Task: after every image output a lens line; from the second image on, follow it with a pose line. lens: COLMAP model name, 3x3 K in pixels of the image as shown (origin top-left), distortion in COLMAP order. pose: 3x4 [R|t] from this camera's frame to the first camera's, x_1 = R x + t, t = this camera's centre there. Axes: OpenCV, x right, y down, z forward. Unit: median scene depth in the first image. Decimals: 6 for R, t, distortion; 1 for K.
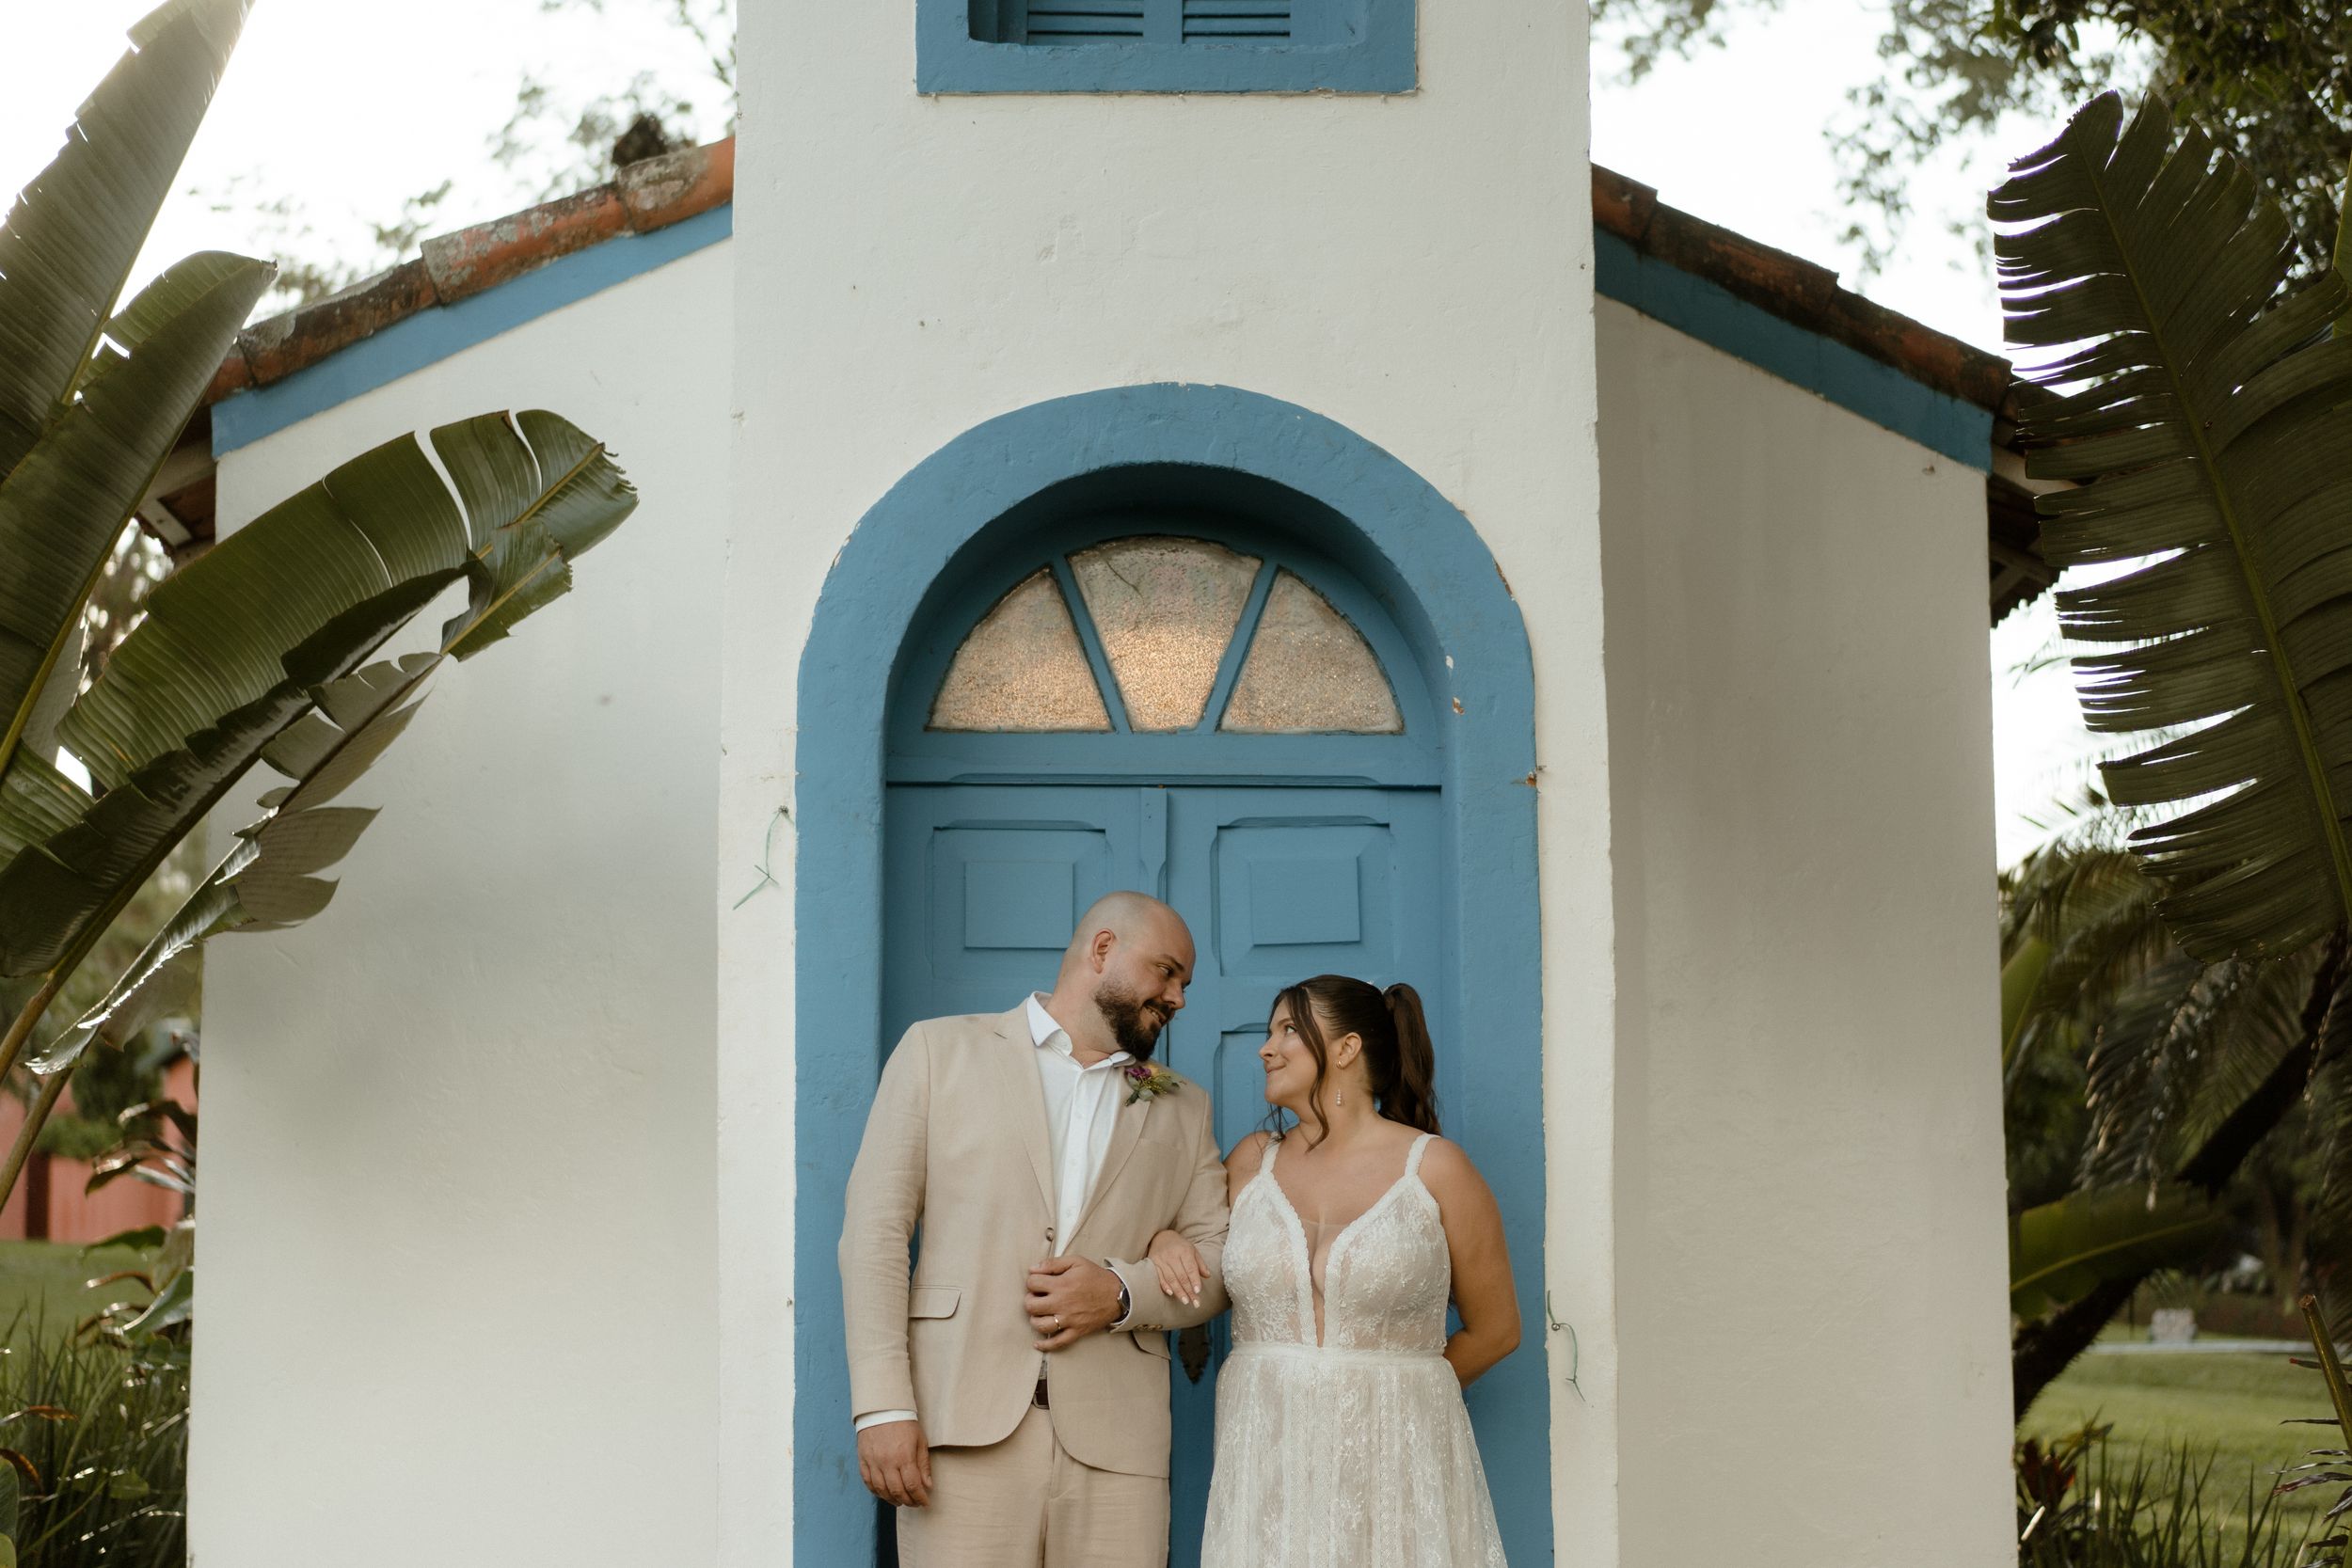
lens RADIAL K [[3760.7, 0, 1176.0], [0, 3760.7, 784.0], [0, 0, 1]] dist [-0.003094, -0.006588]
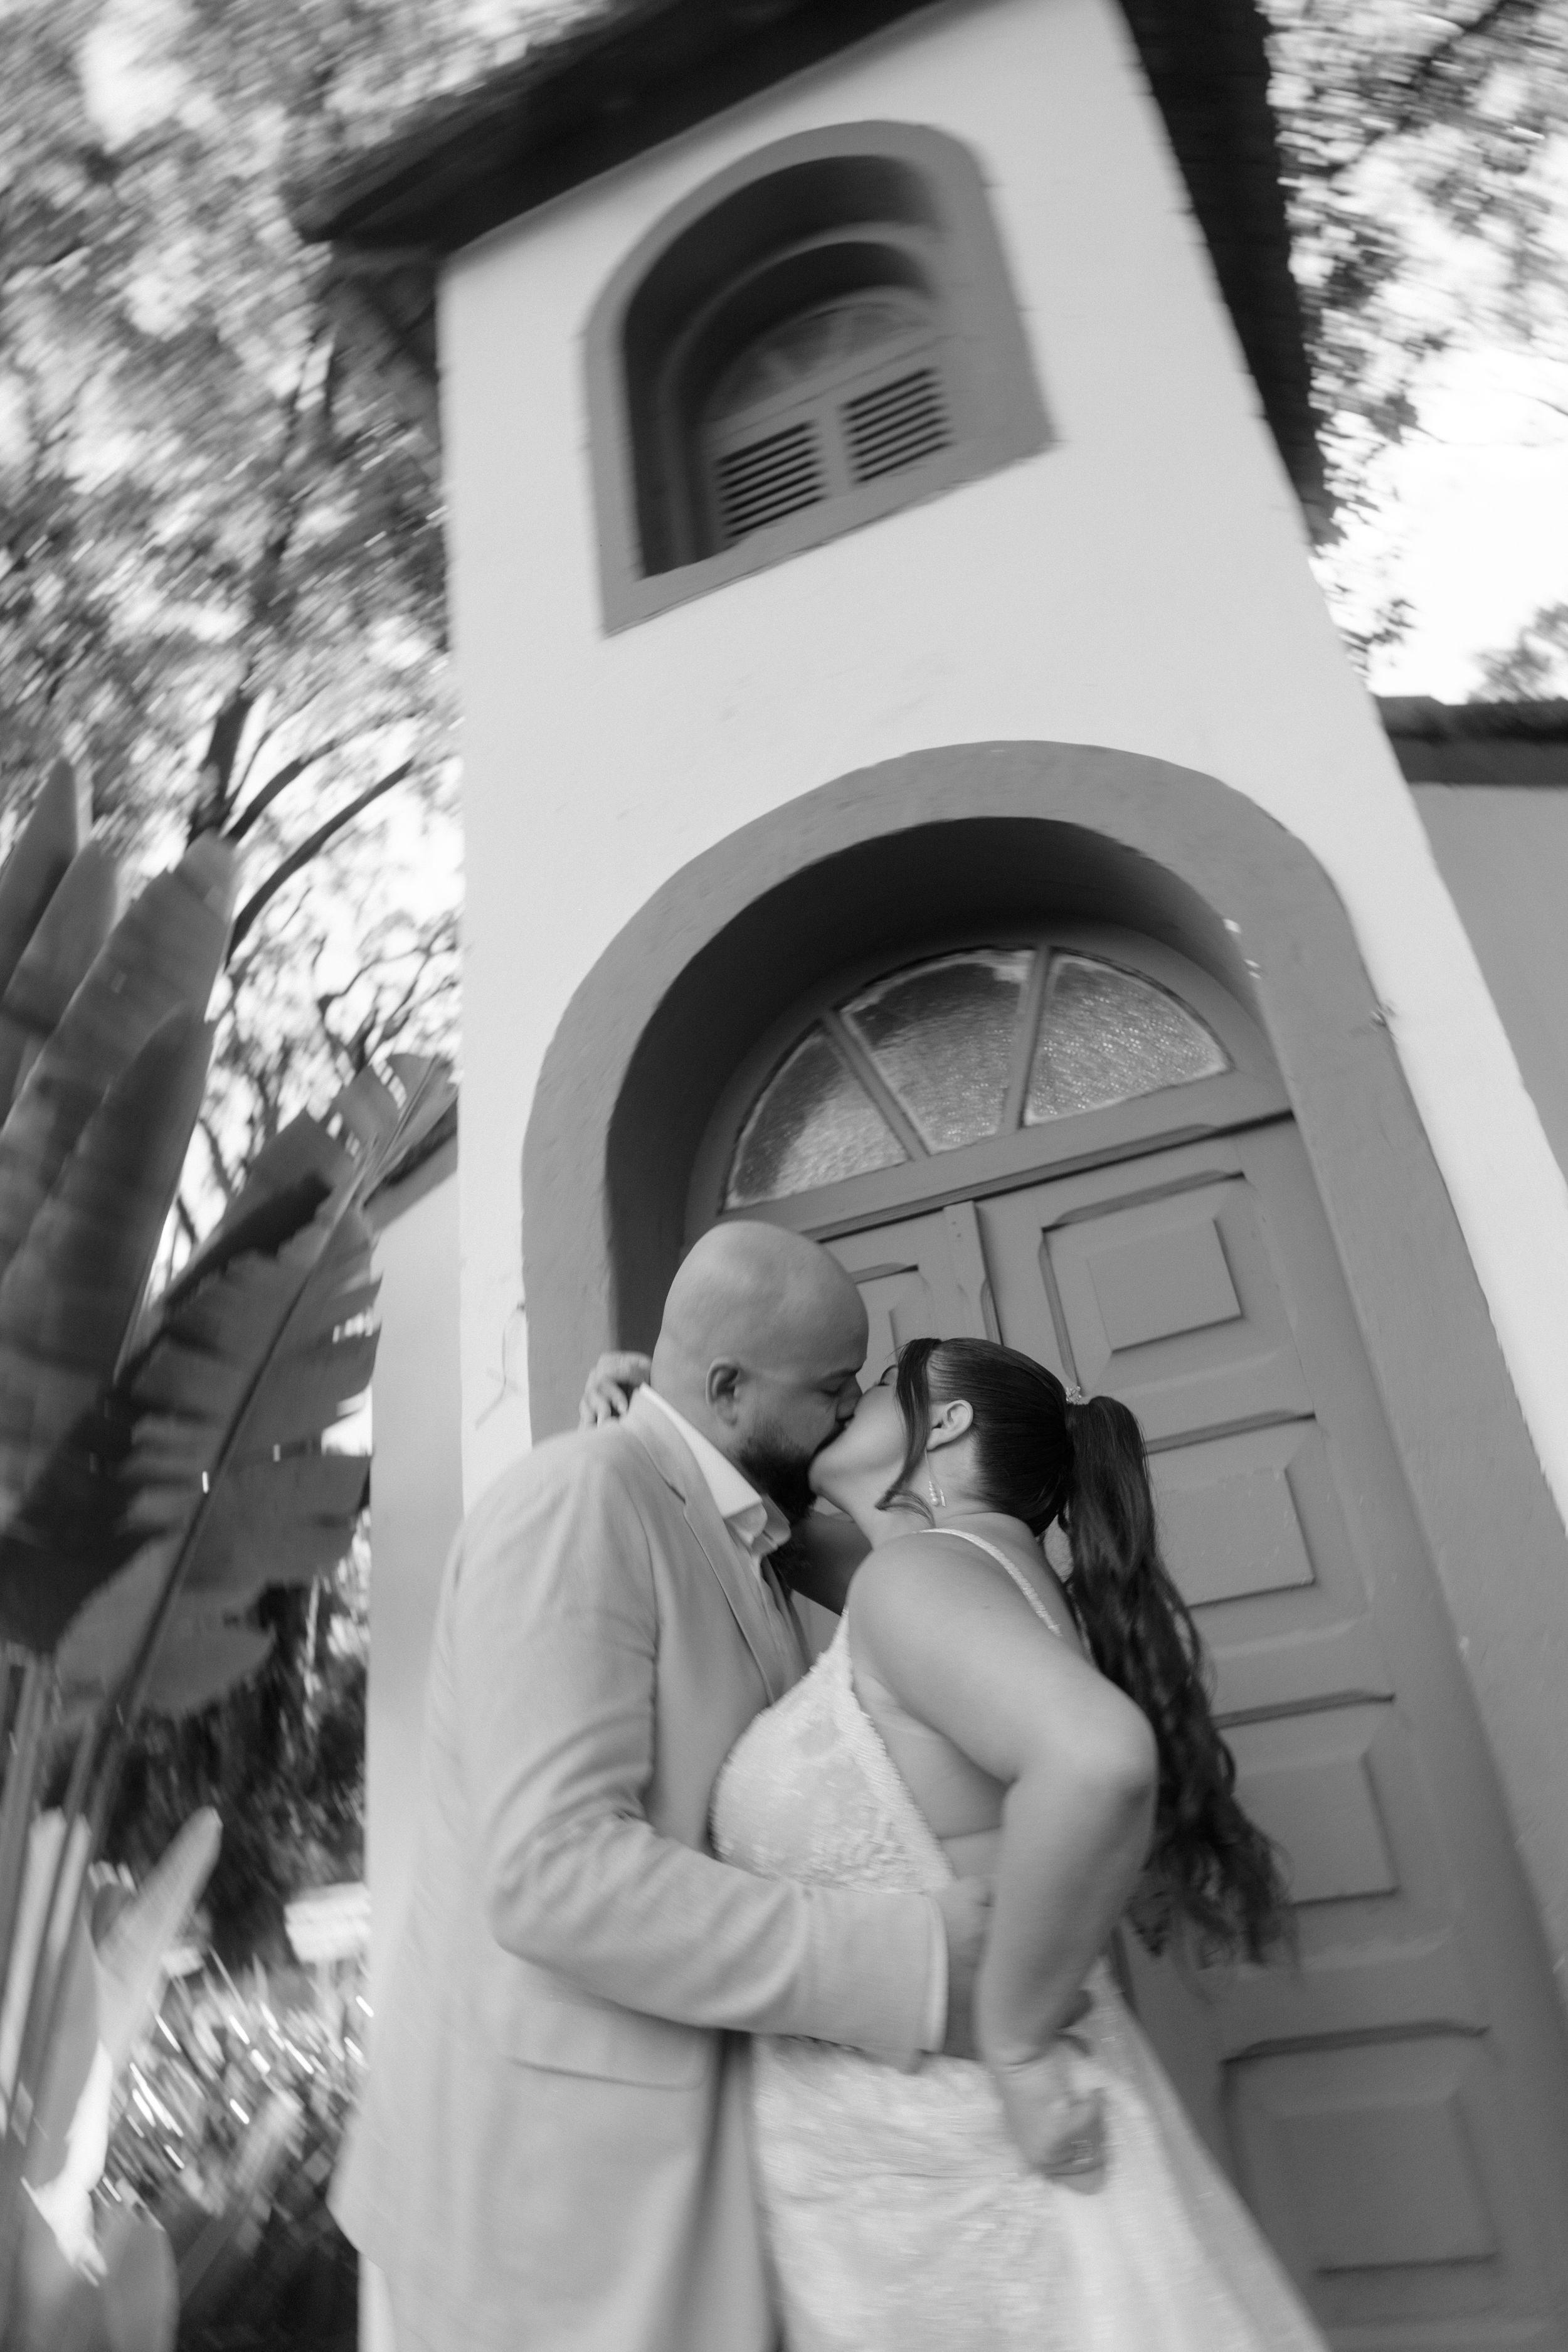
lens RADIAL K [[1556.7, 0, 784.6], [0, 1556.7, 1141.8], [0, 0, 1]] dist [-0.000012, -0.000015]
pose [[0.902180, -0.282821, -0.325704, 0.079119], [0.172211, 0.928432, -0.329178, 0.099023], [0.395492, 0.240888, 0.886318, 0.659773]]
